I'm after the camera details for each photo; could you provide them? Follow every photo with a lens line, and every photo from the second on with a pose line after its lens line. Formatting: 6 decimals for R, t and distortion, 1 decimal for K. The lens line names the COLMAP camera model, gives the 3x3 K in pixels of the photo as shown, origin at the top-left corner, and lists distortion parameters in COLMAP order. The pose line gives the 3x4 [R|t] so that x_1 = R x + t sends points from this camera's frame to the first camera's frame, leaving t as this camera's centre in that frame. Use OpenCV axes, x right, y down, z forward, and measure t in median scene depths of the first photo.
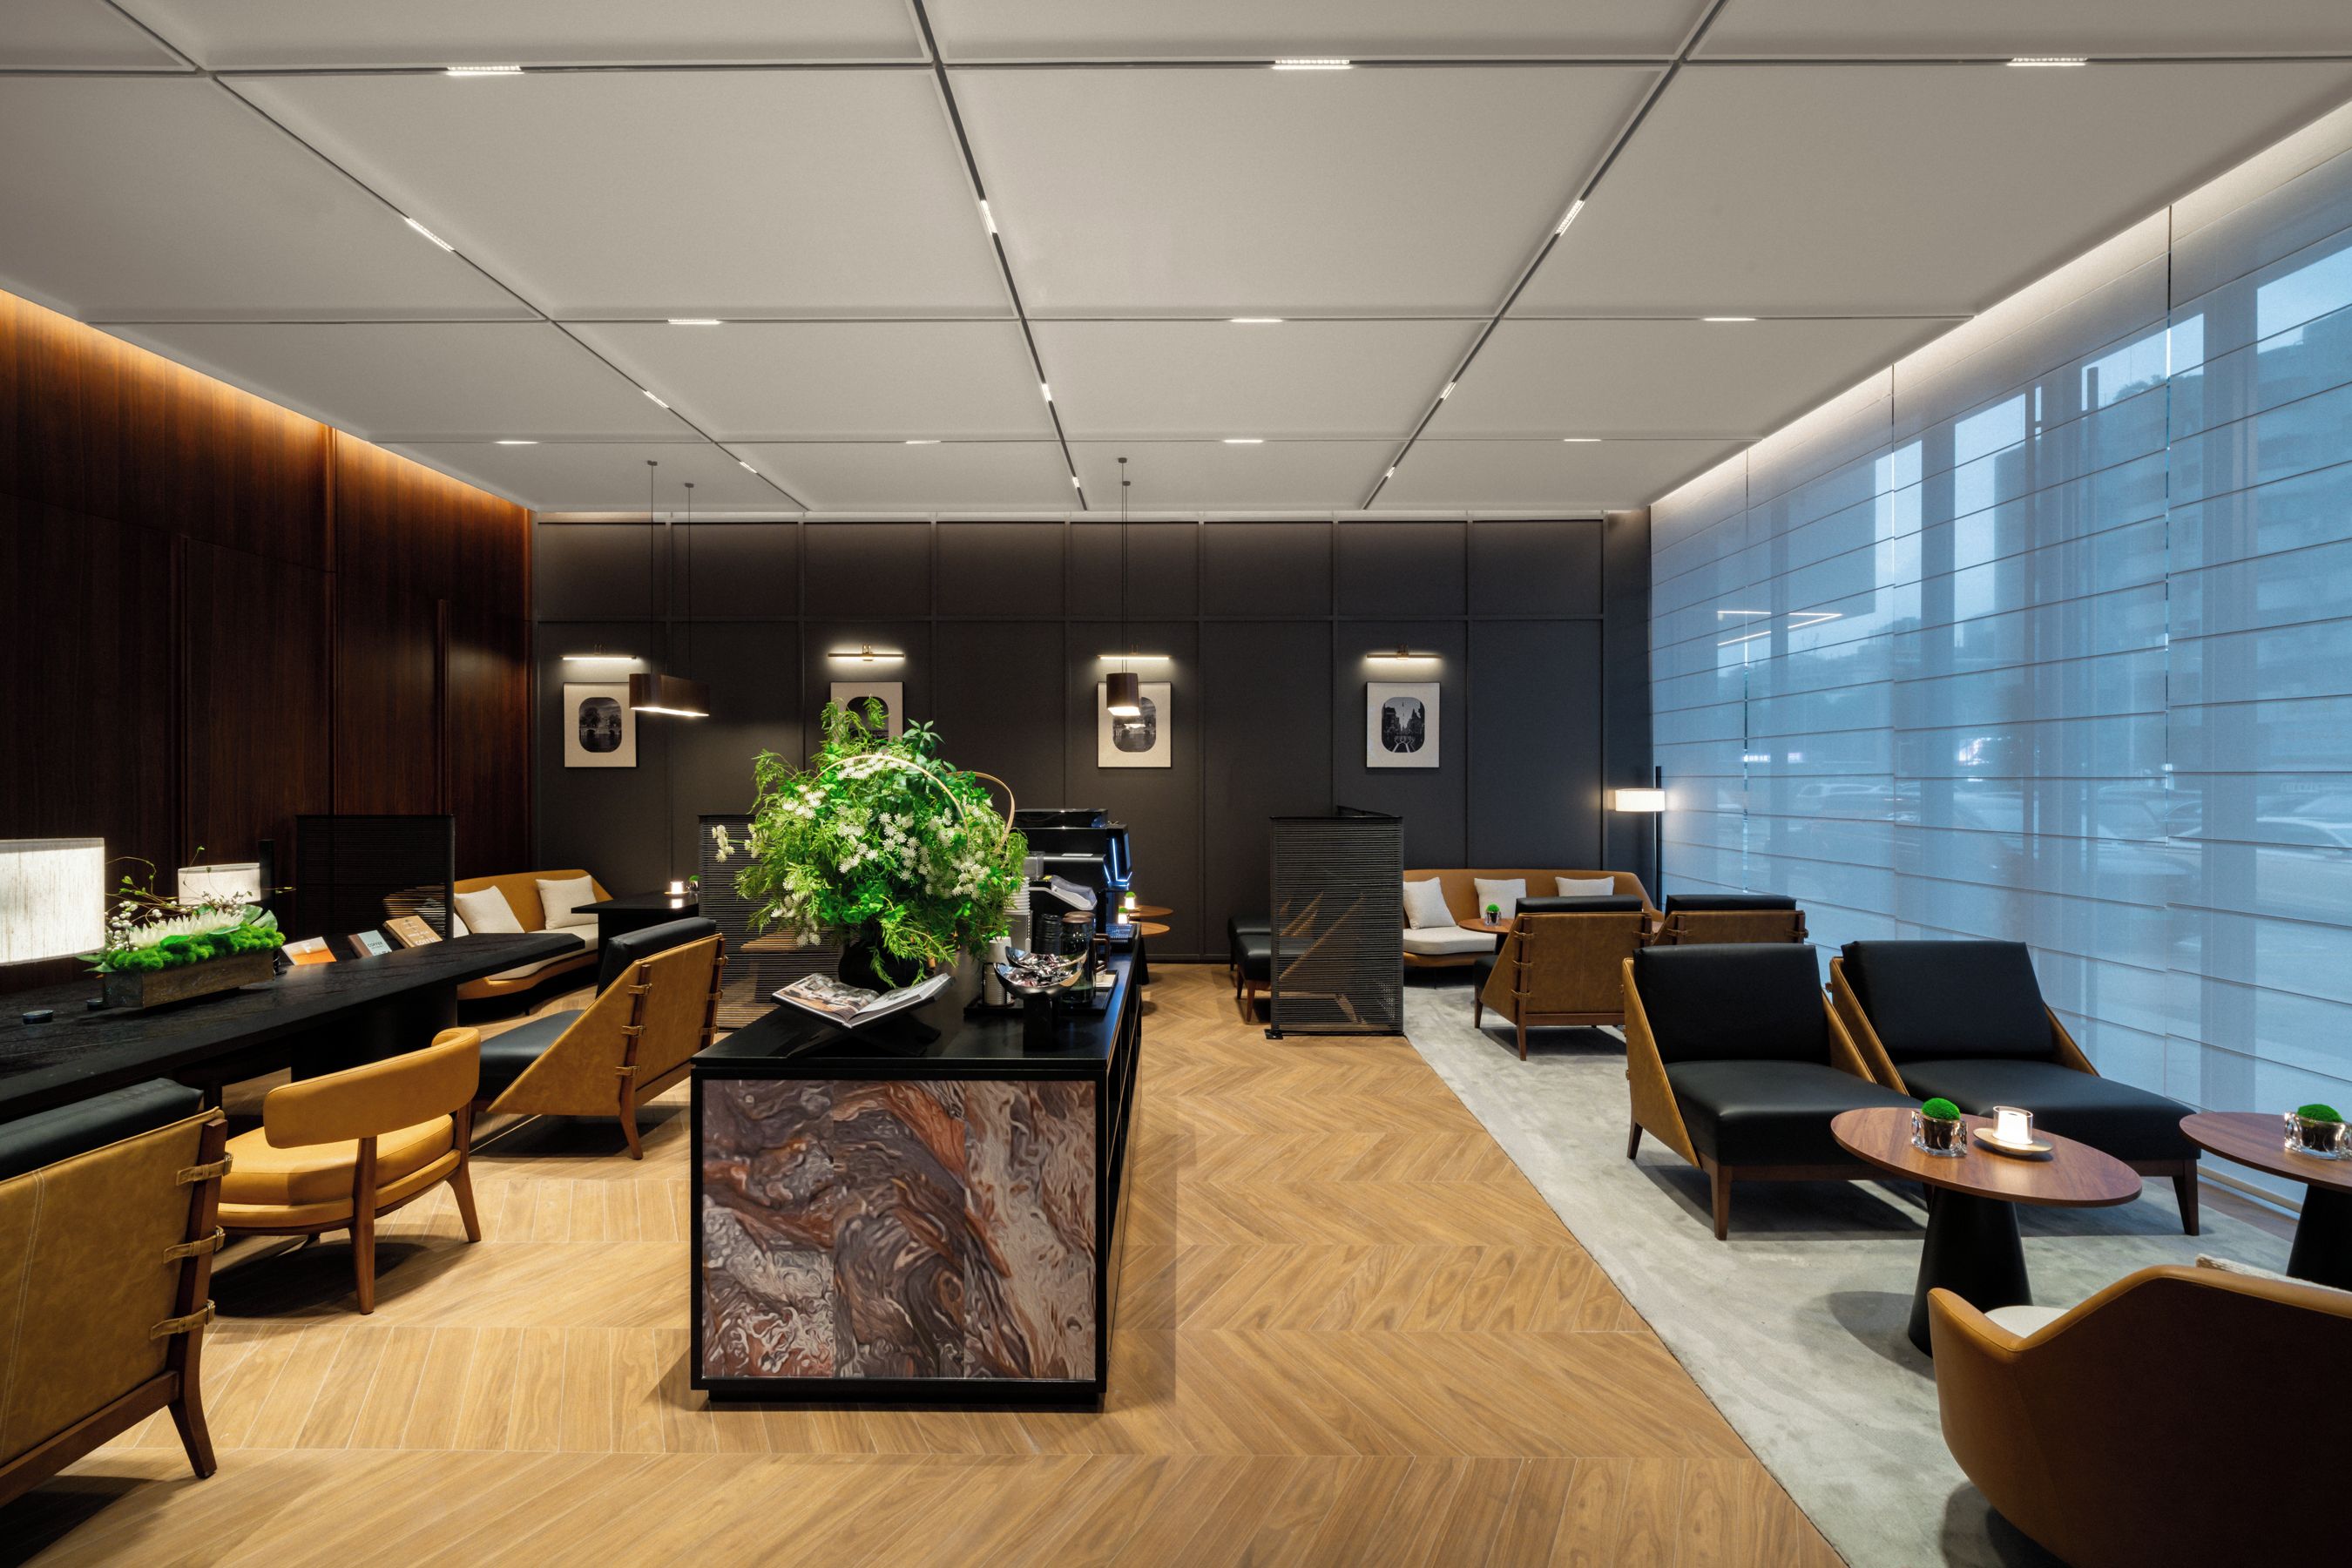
lens RADIAL K [[1002.6, 0, 1158.4], [0, 1002.6, 779.9], [0, 0, 1]] dist [-0.003886, -0.000589]
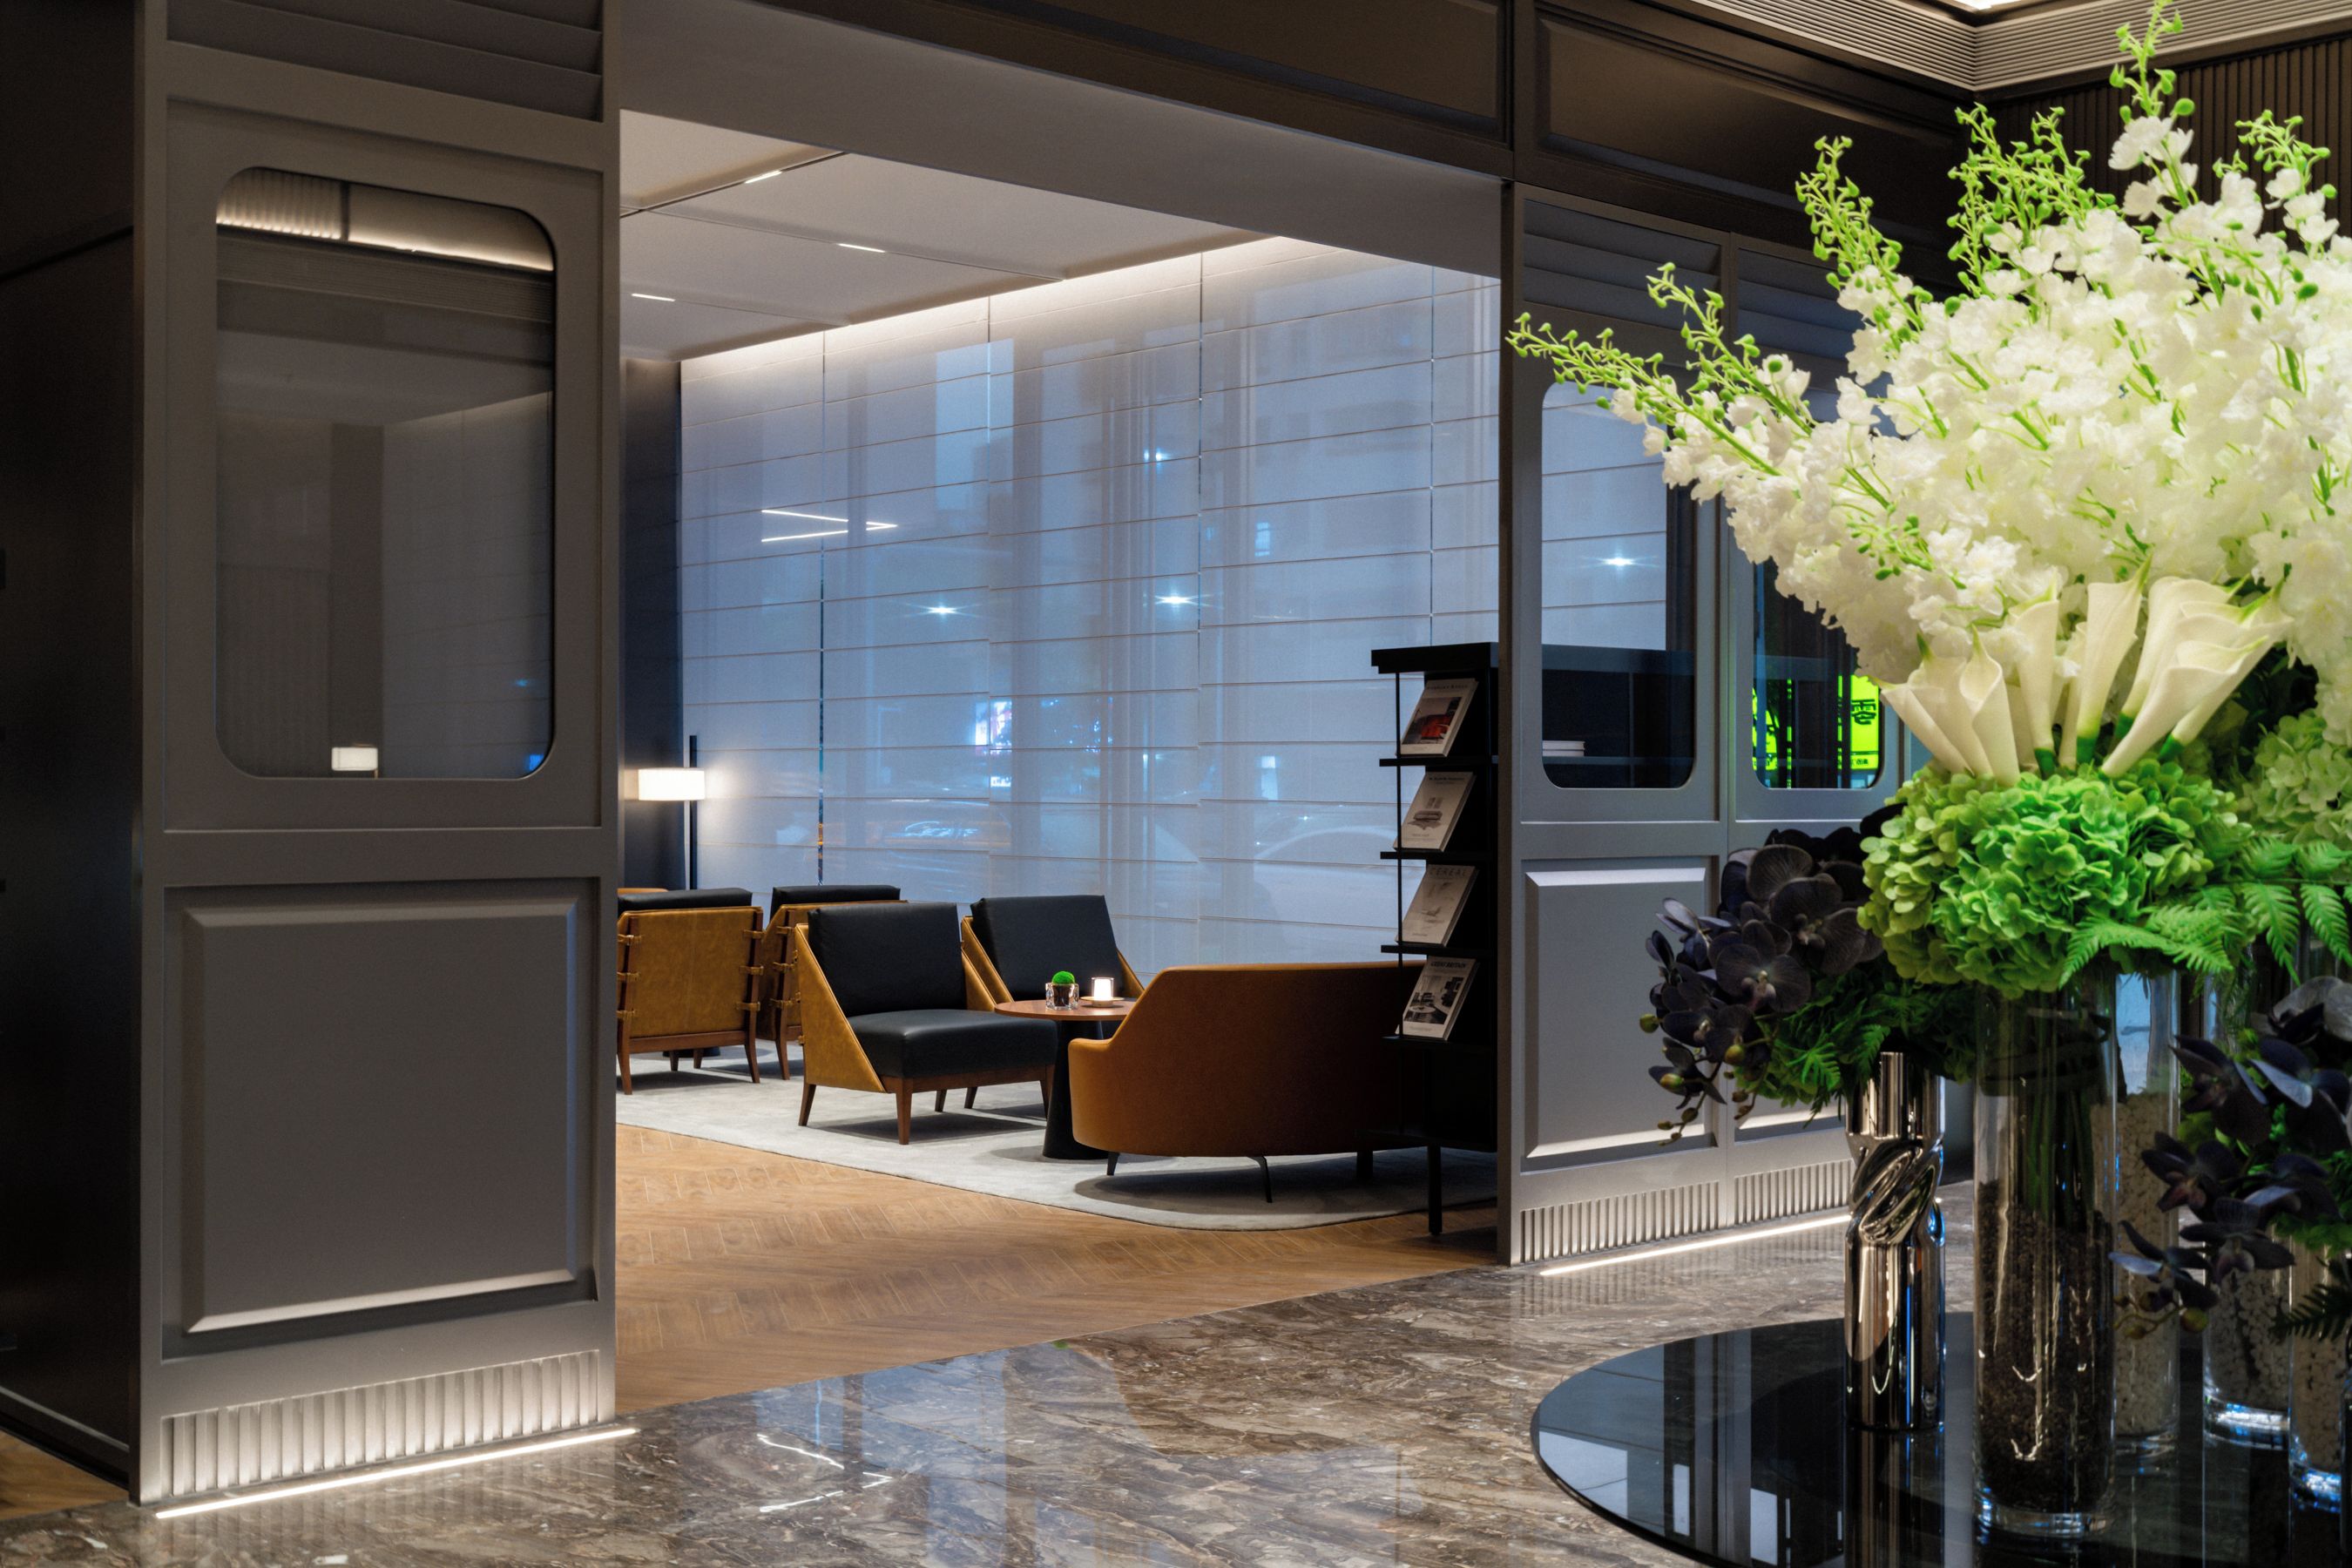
lens RADIAL K [[2748.2, 0, 1174.9], [0, 2748.2, 787.7], [0, 0, 1]] dist [-0.007753, 0.000000]
pose [[0.726321, 0.000912, 0.687355, -1.058574], [-0.000801, 1.000000, -0.000481, 0.043230], [-0.687355, -0.000201, 0.726321, -1.147123]]
